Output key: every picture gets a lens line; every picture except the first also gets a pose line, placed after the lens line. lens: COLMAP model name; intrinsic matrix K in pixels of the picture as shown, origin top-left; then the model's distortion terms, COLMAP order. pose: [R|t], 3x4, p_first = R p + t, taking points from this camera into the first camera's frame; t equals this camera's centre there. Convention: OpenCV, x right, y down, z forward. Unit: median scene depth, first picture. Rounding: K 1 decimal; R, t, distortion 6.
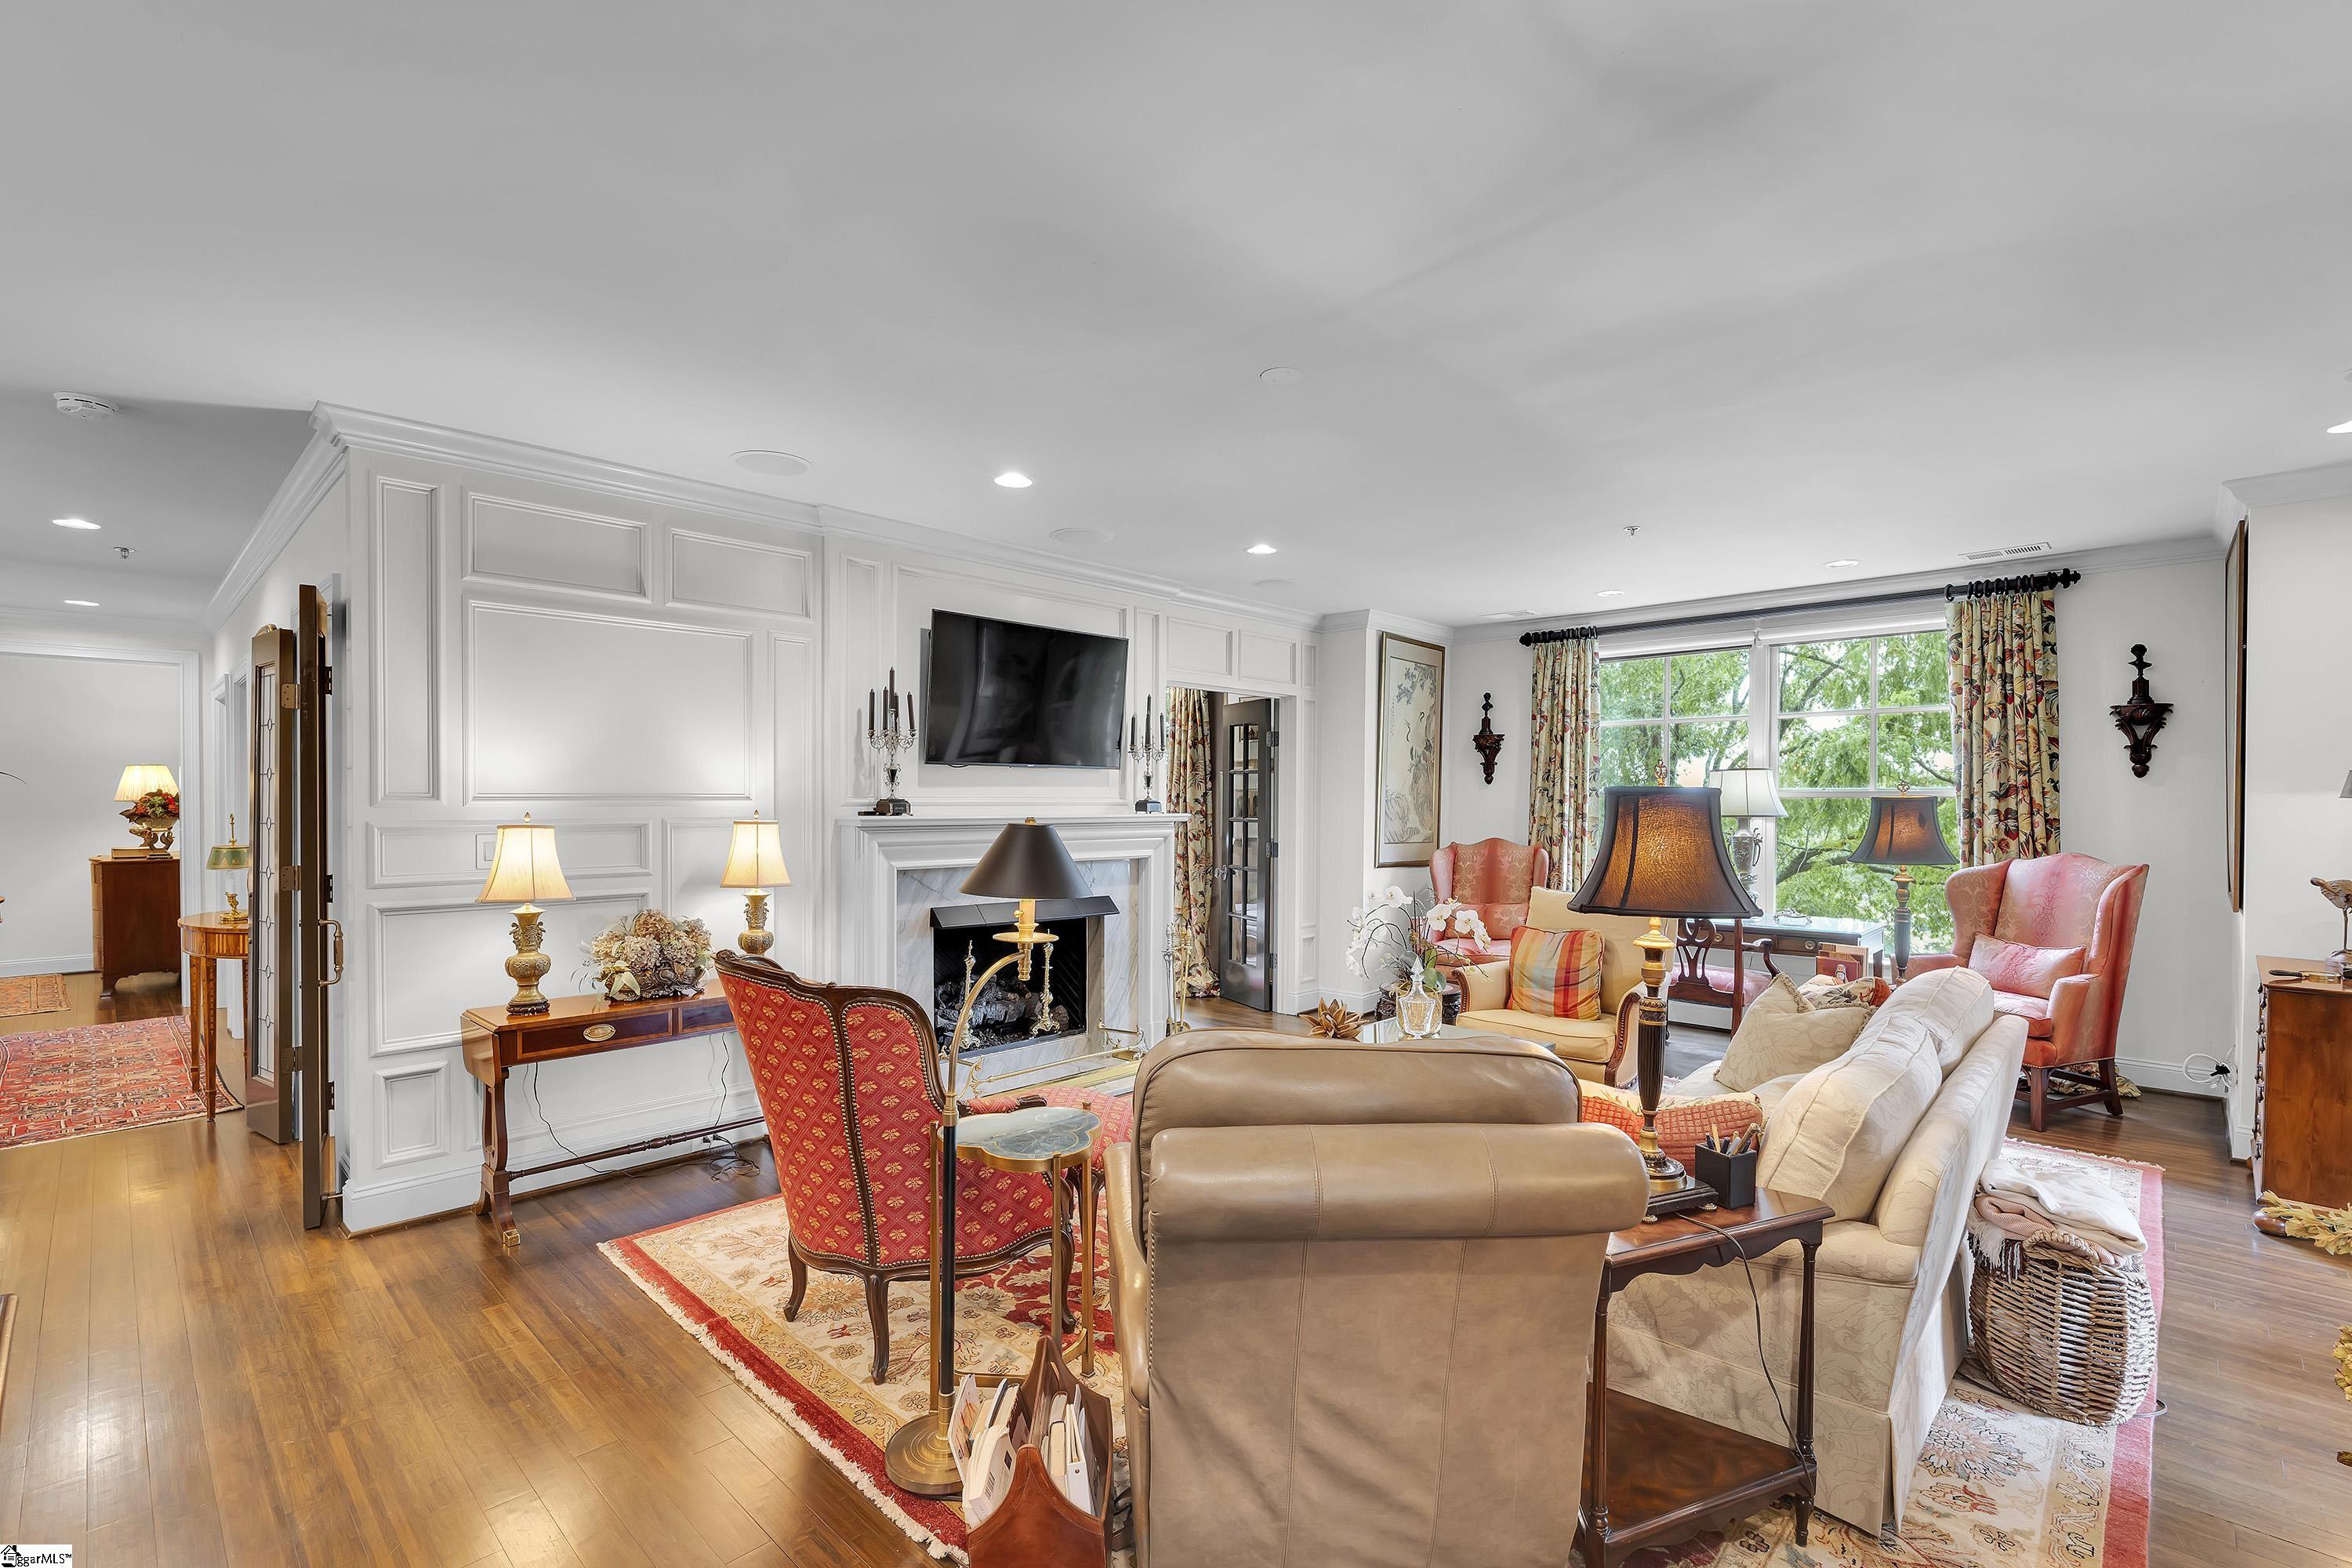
lens RADIAL K [[1057.3, 0, 1170.9], [0, 1057.3, 803.9], [0, 0, 1]] dist [0.001153, -0.000754]
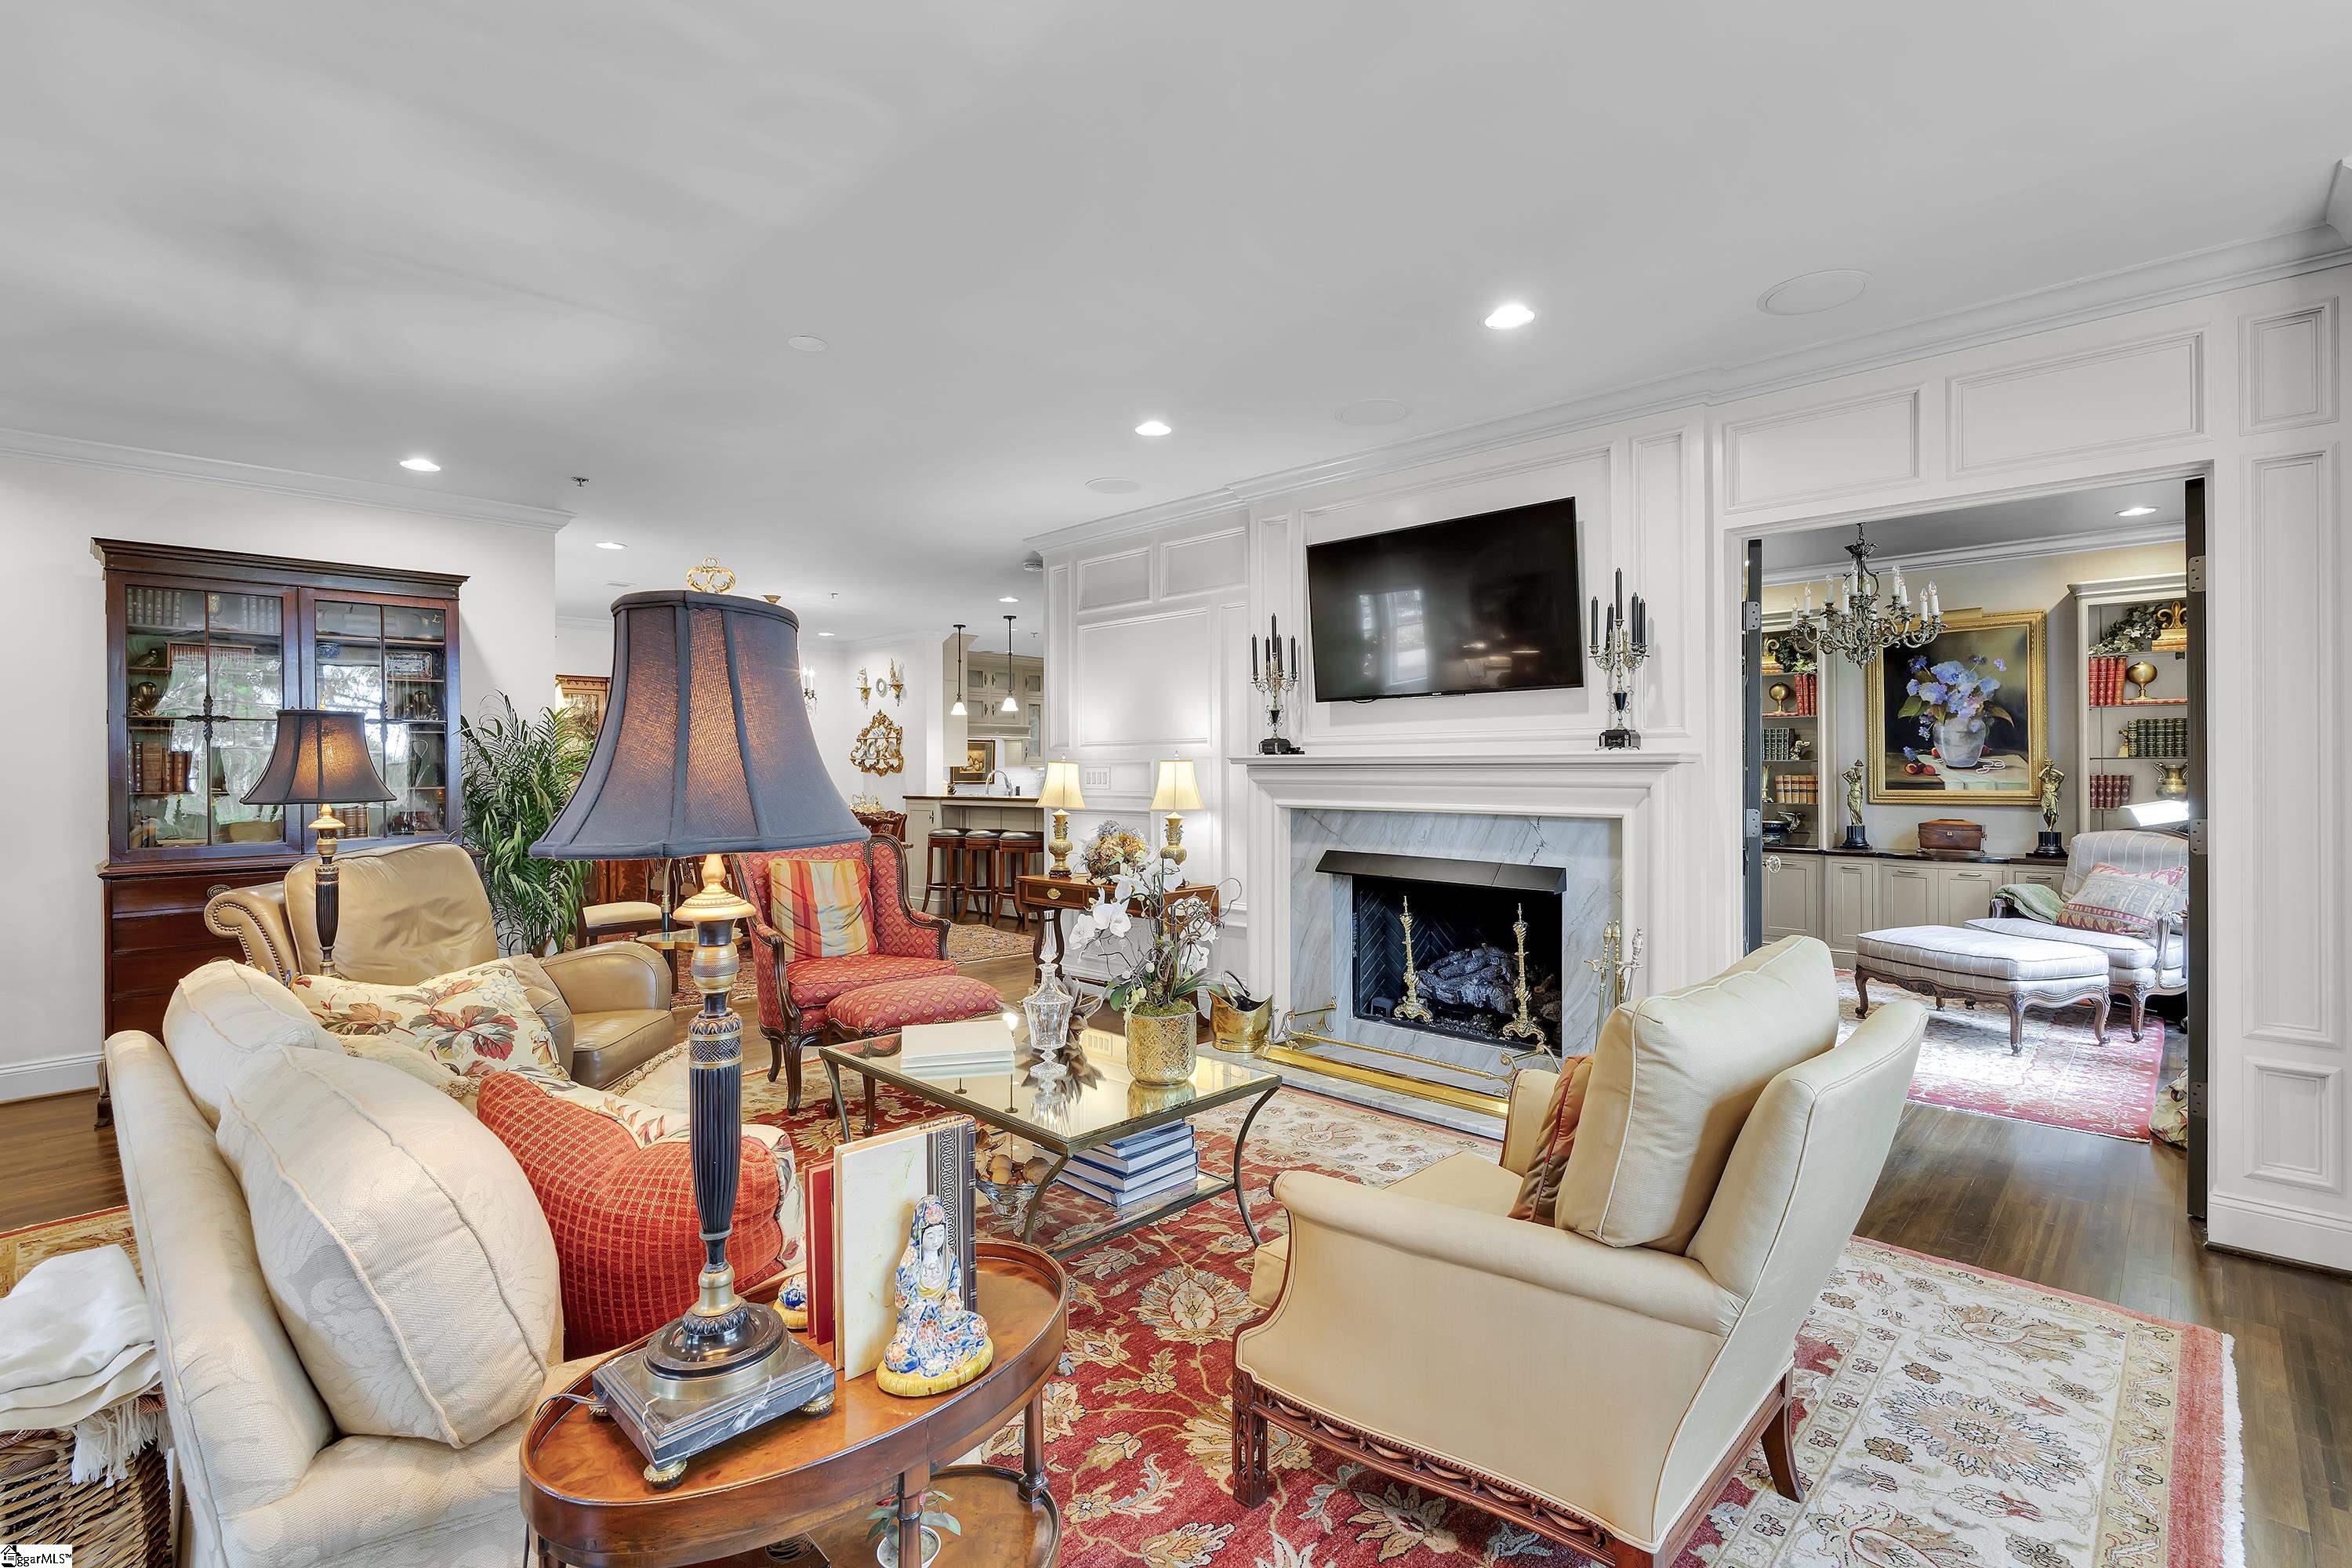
lens RADIAL K [[1057.3, 0, 1164.6], [0, 1057.3, 768.6], [0, 0, 1]] dist [0.001153, -0.000754]
pose [[0.000969, -0.003948, -0.999992, 0.782614], [-0.003048, 0.999988, -0.003951, 0.029175], [0.999995, 0.003051, 0.000957, 0.887512]]
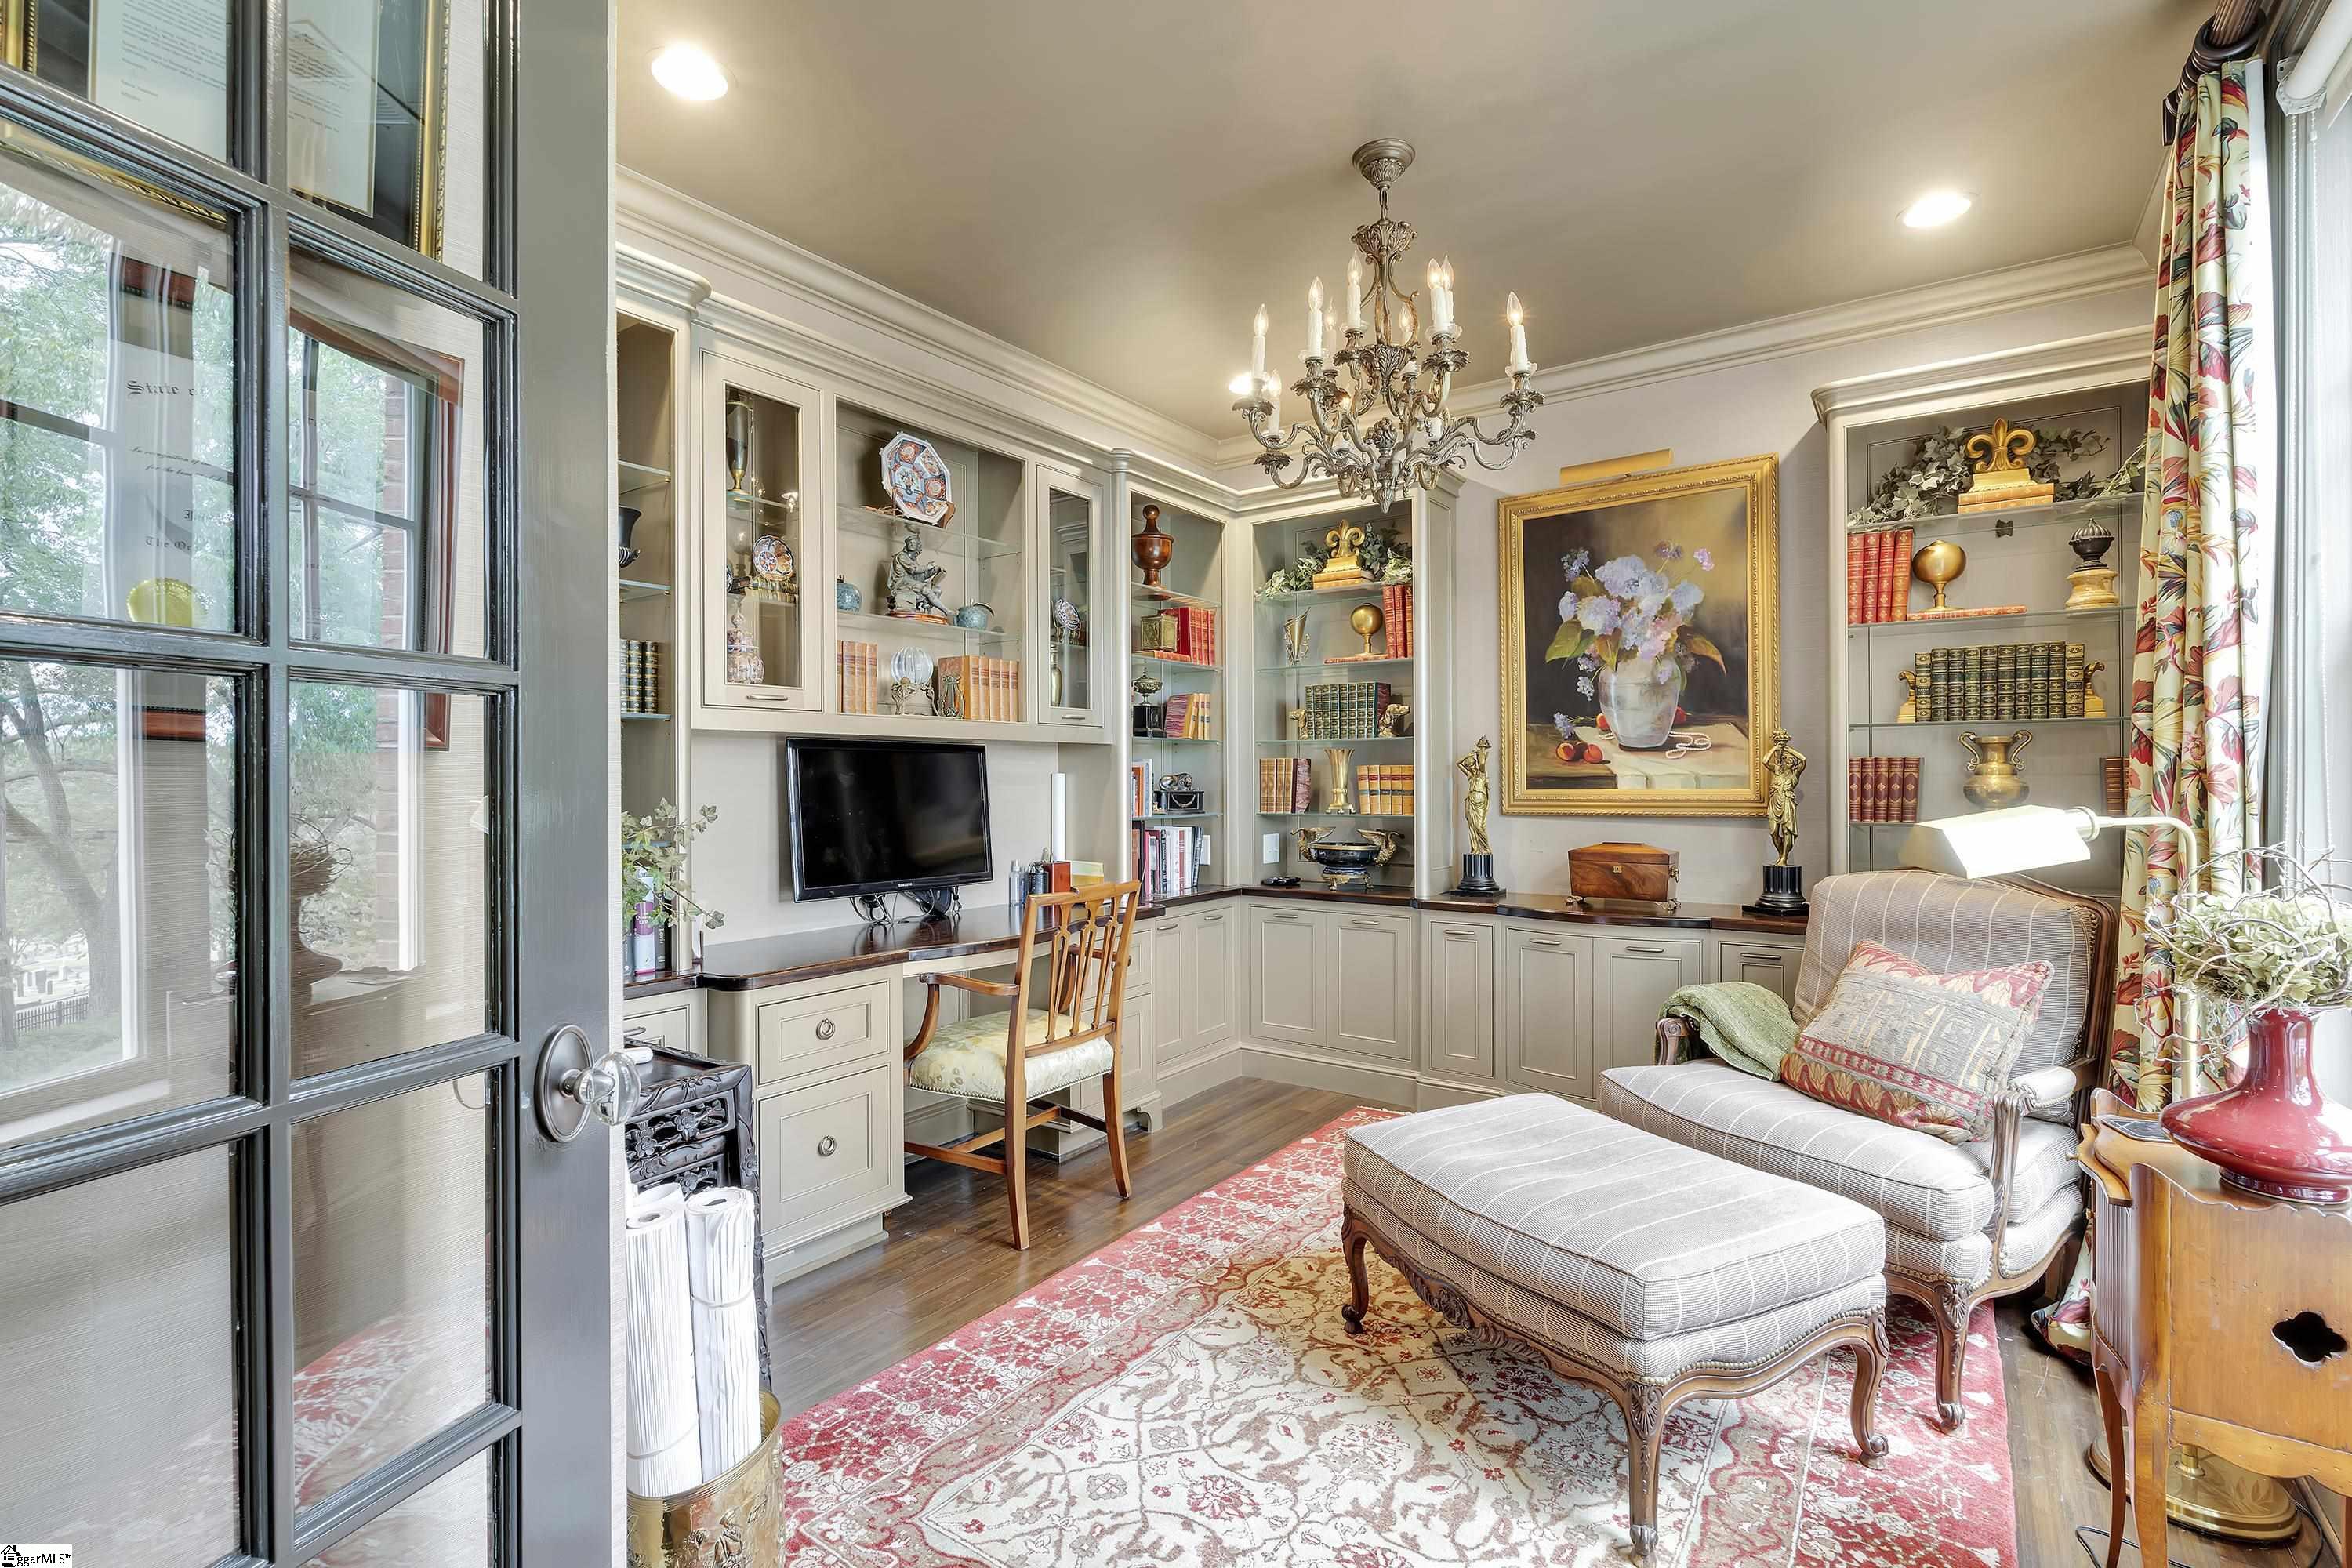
lens RADIAL K [[1057.3, 0, 1182.9], [0, 1057.3, 785.2], [0, 0, 1]] dist [0.001153, -0.000754]
pose [[0.149501, 0.000370, -0.988761, 0.446645], [-0.000737, 1.000000, 0.000263, 0.037327], [0.988761, 0.000689, 0.149502, 1.185681]]
